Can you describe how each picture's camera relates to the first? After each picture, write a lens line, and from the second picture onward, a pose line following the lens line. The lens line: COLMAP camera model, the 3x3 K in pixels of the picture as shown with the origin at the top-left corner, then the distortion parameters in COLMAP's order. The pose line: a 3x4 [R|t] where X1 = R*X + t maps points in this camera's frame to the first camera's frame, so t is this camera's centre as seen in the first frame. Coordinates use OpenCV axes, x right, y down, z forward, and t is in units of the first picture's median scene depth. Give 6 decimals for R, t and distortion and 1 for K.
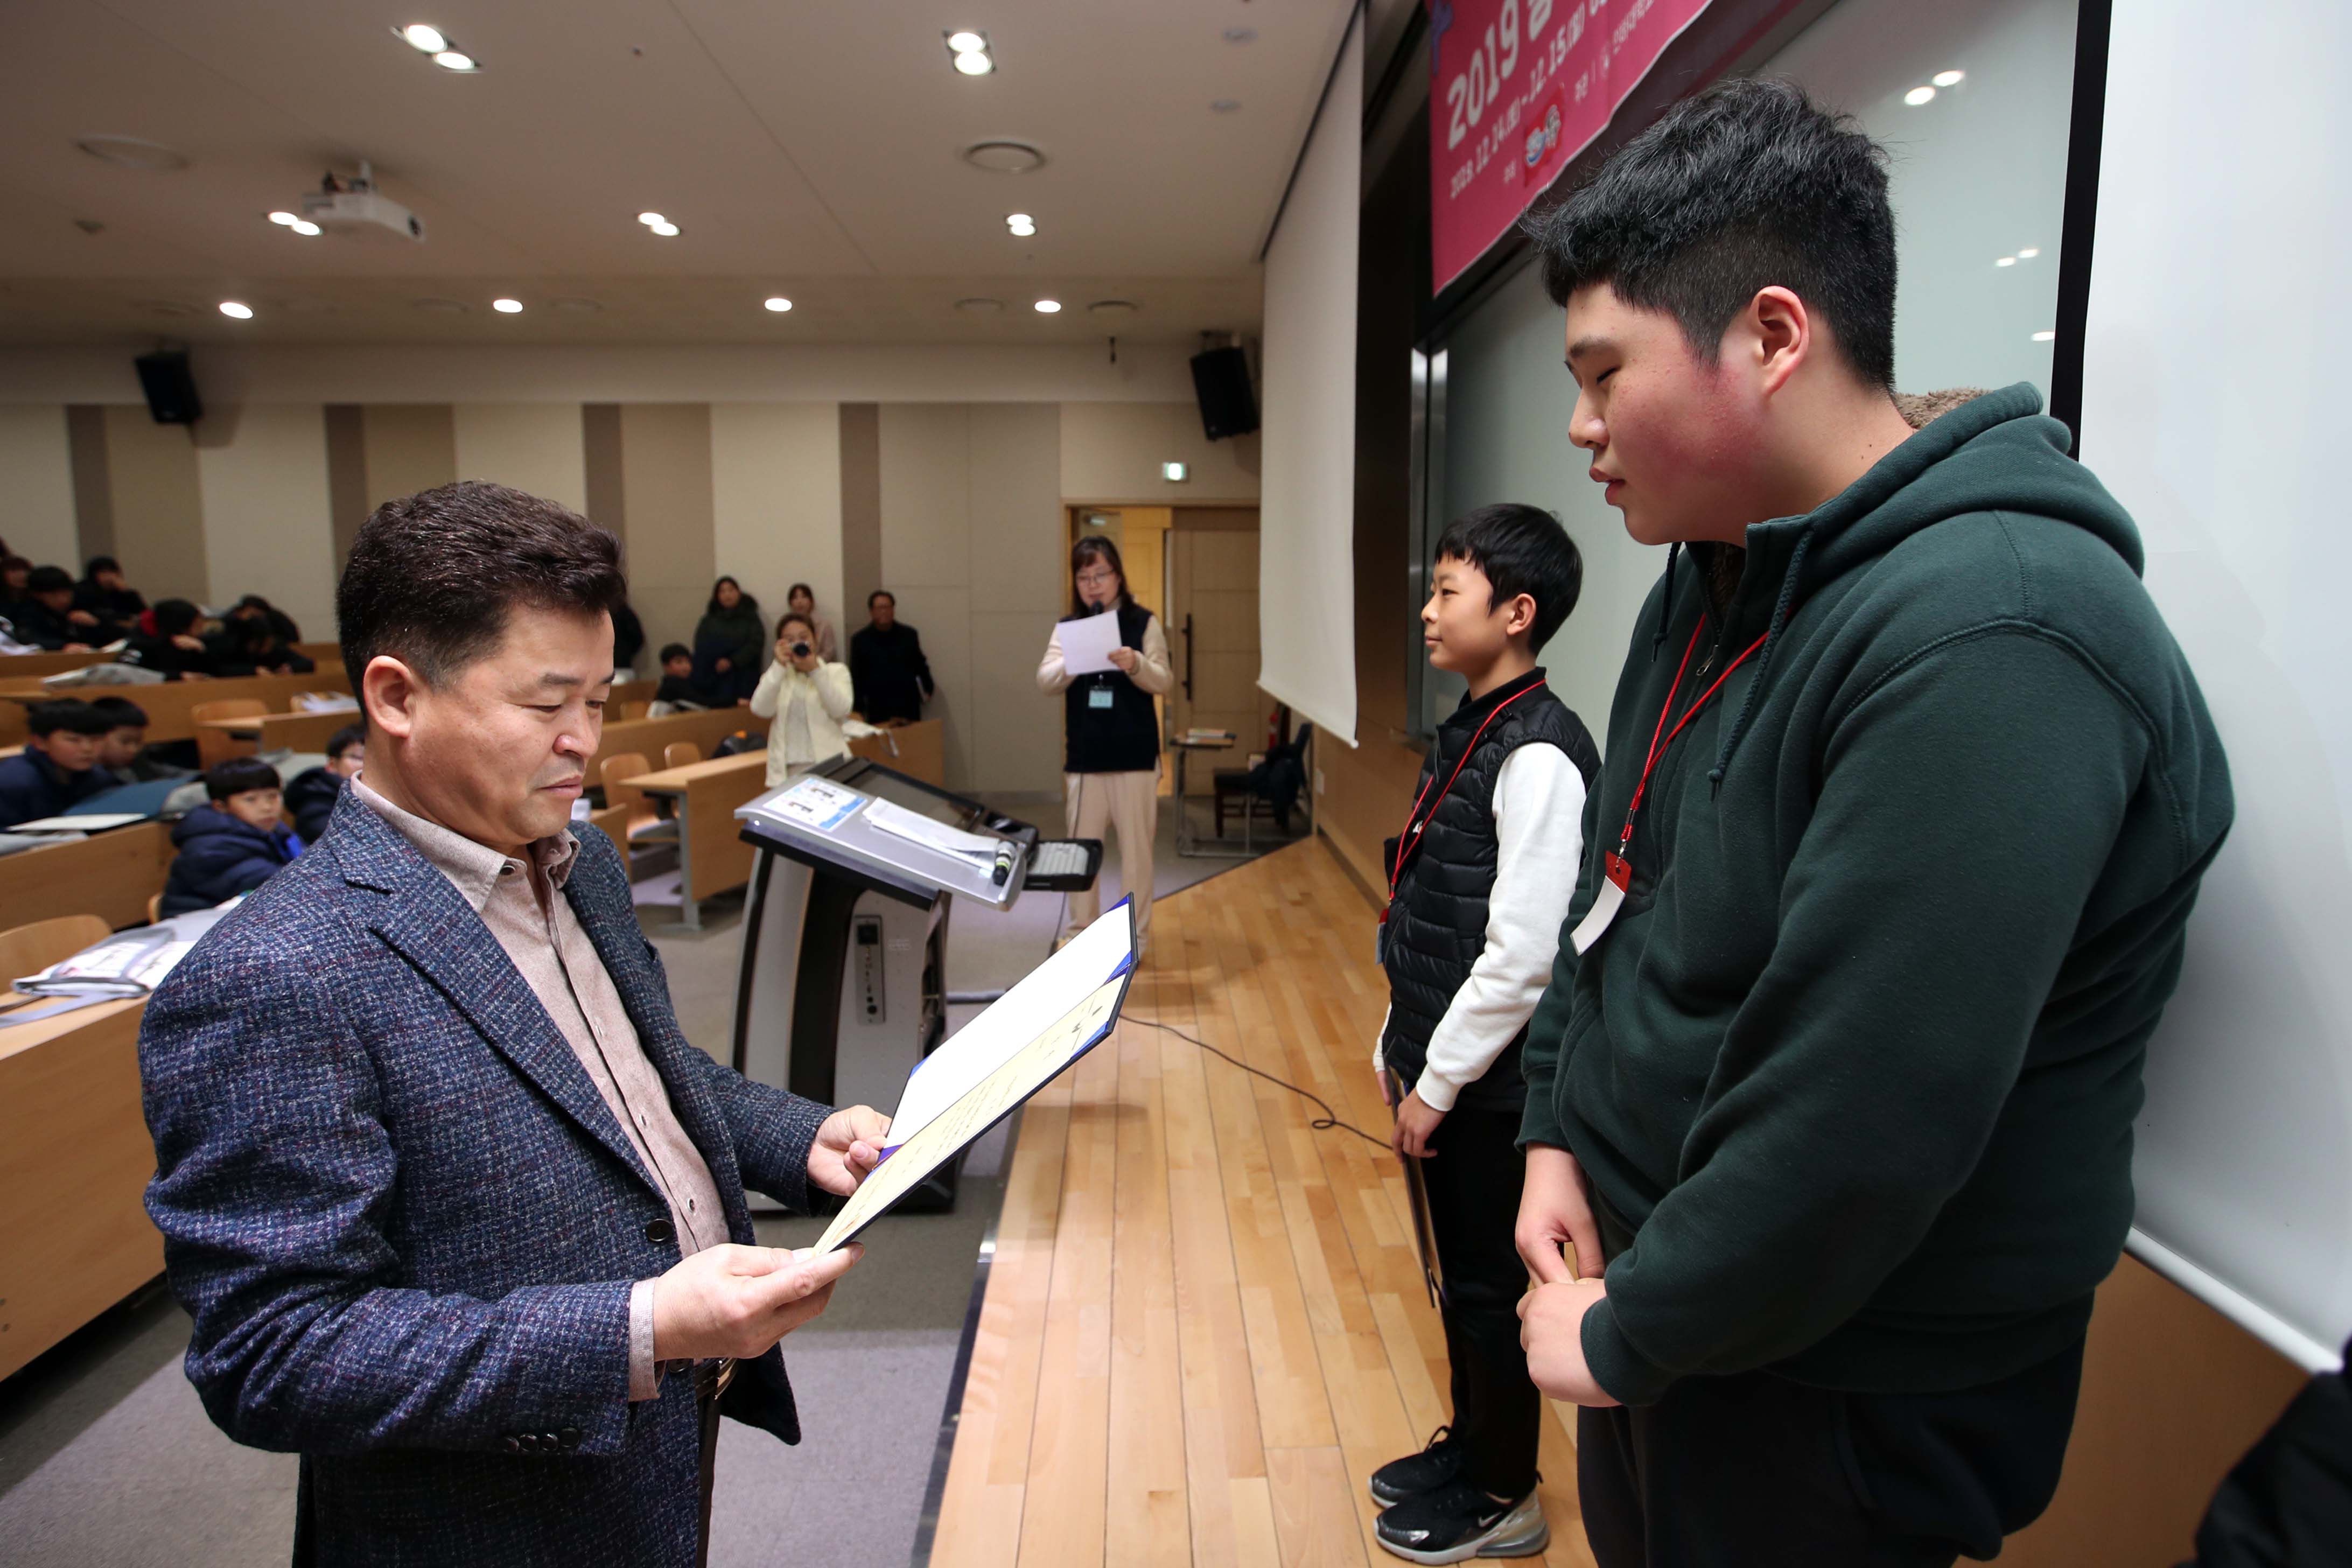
lens RADIAL K [[1129.8, 0, 1151.8], [0, 1129.8, 724.2], [0, 0, 1]] dist [-0.022725, 0.000926]
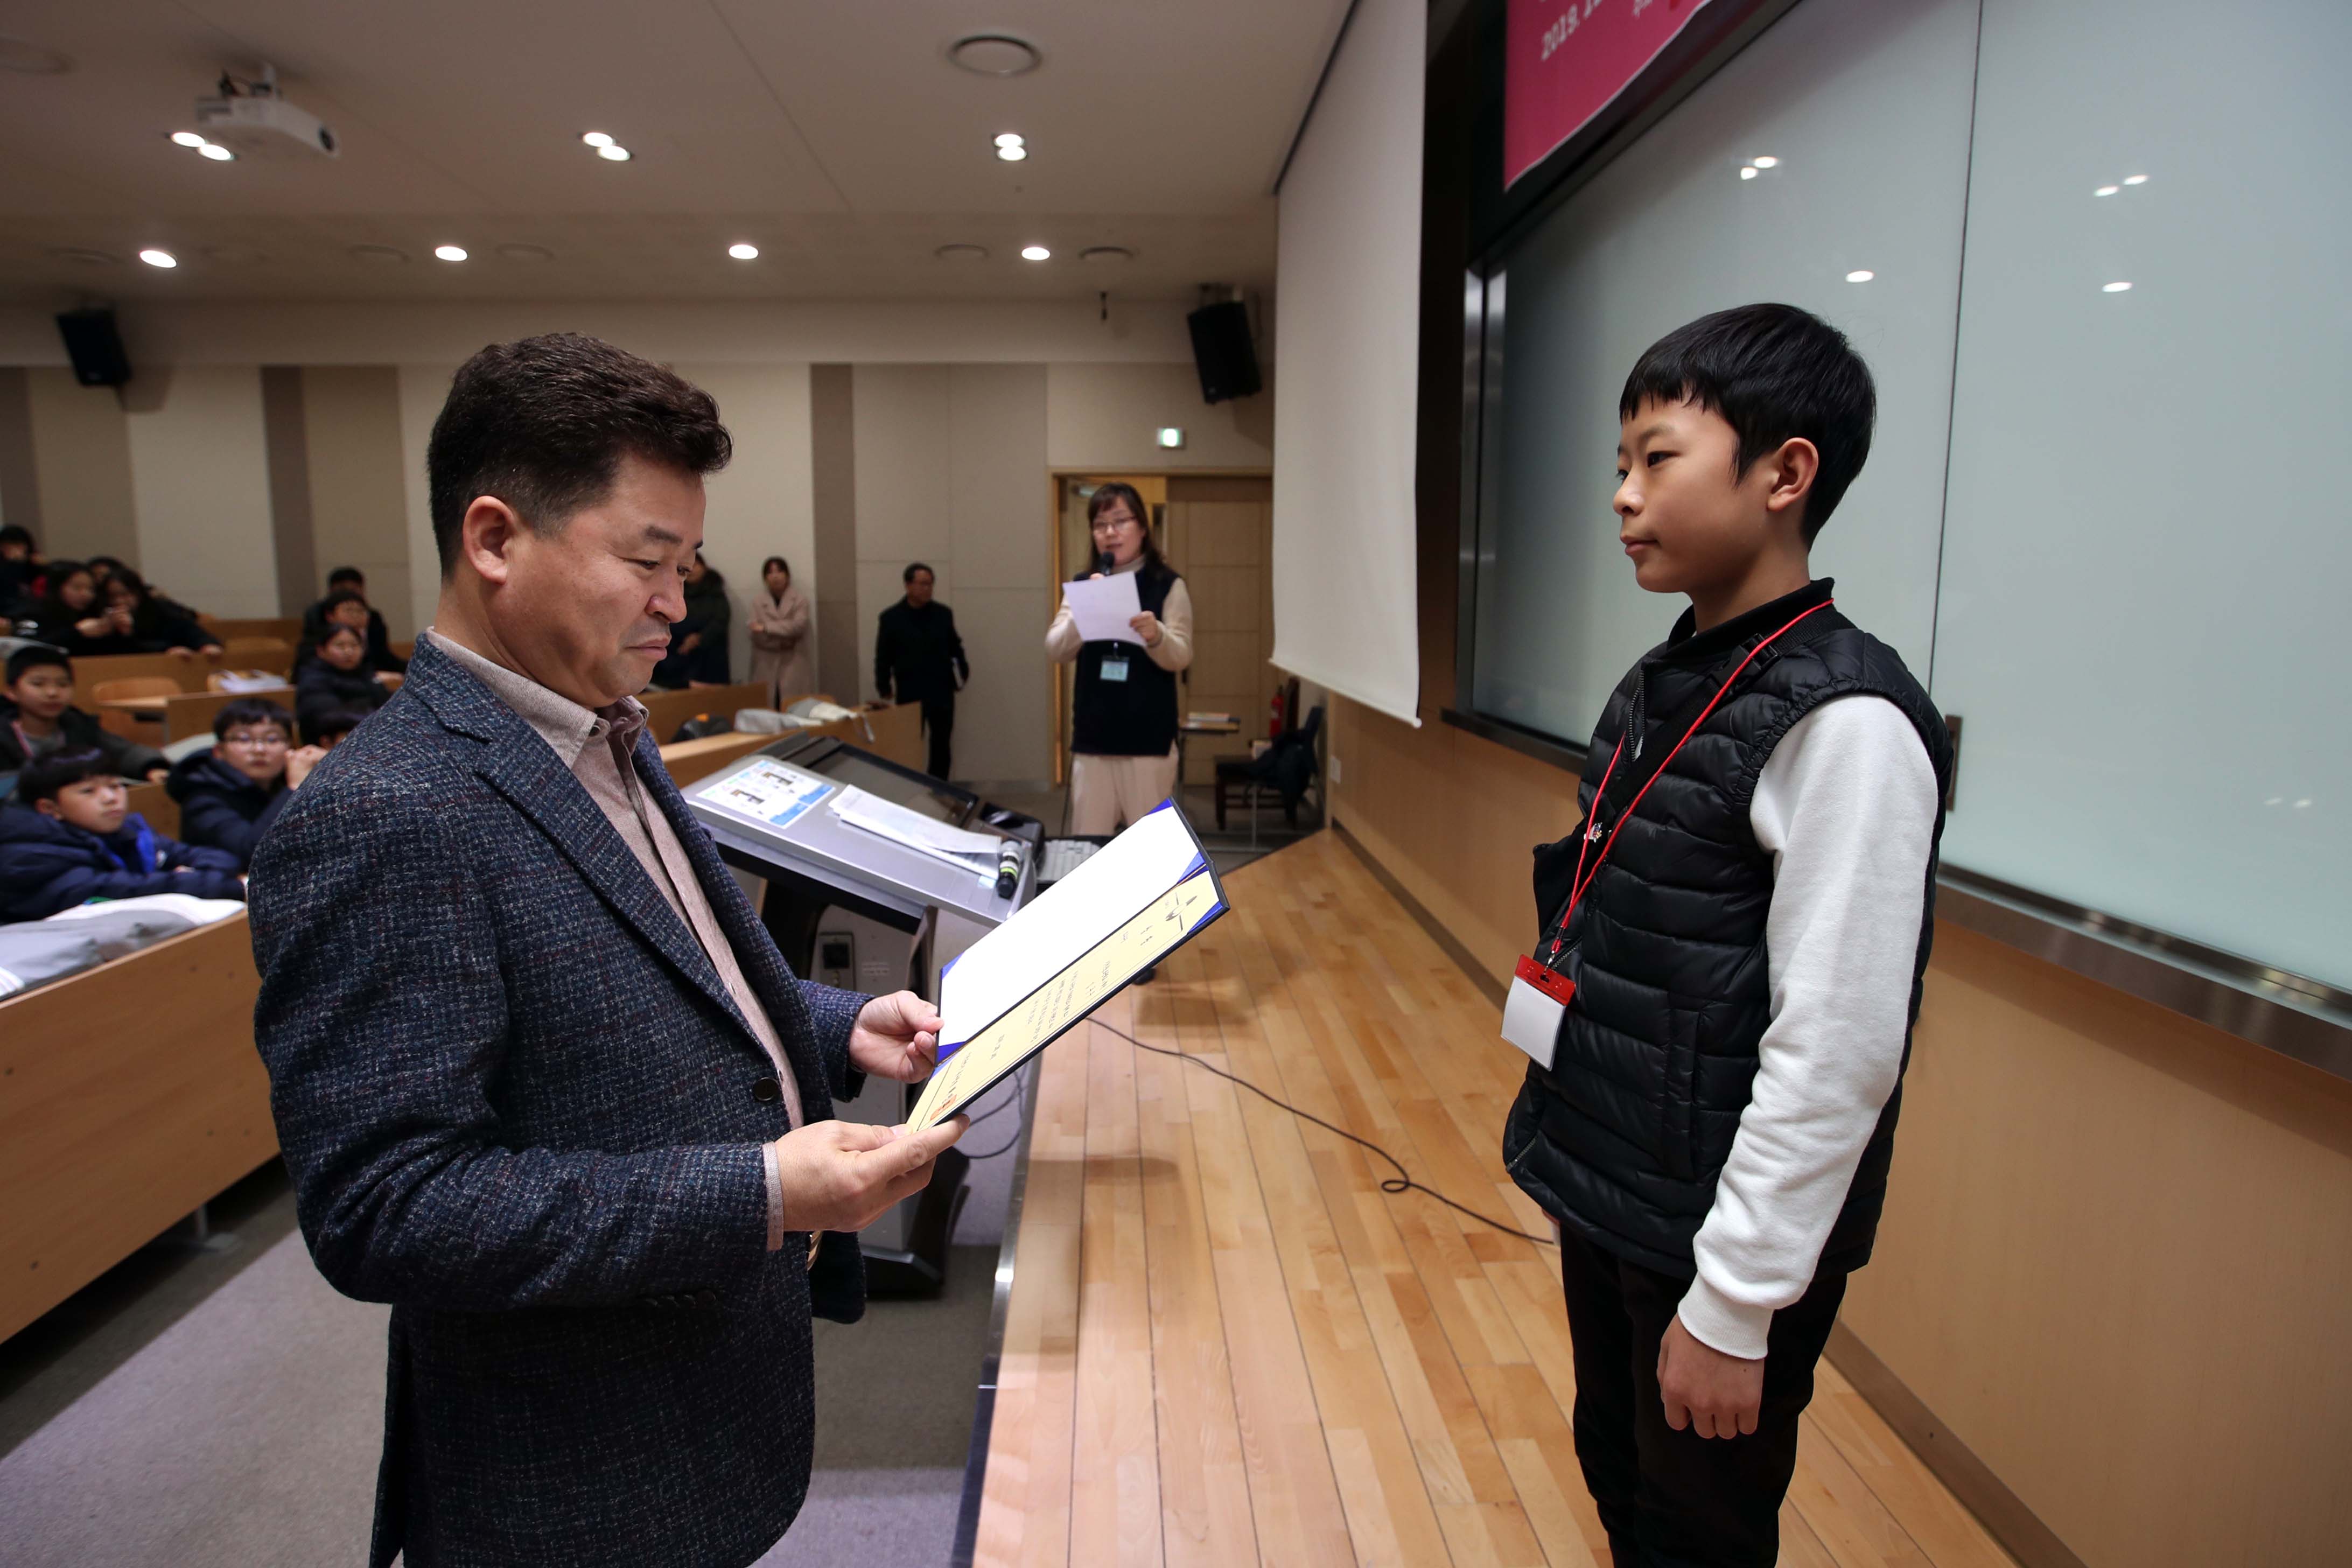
lens RADIAL K [[1176.6, 0, 1133.3], [0, 1176.6, 723.2], [0, 0, 1]] dist [-0.023888, 0.000783]
pose [[0.999992, 0.001233, -0.003686, -0.023490], [-0.001194, 0.999945, 0.010440, 0.007632], [0.003698, -0.010436, 0.999939, 0.104200]]
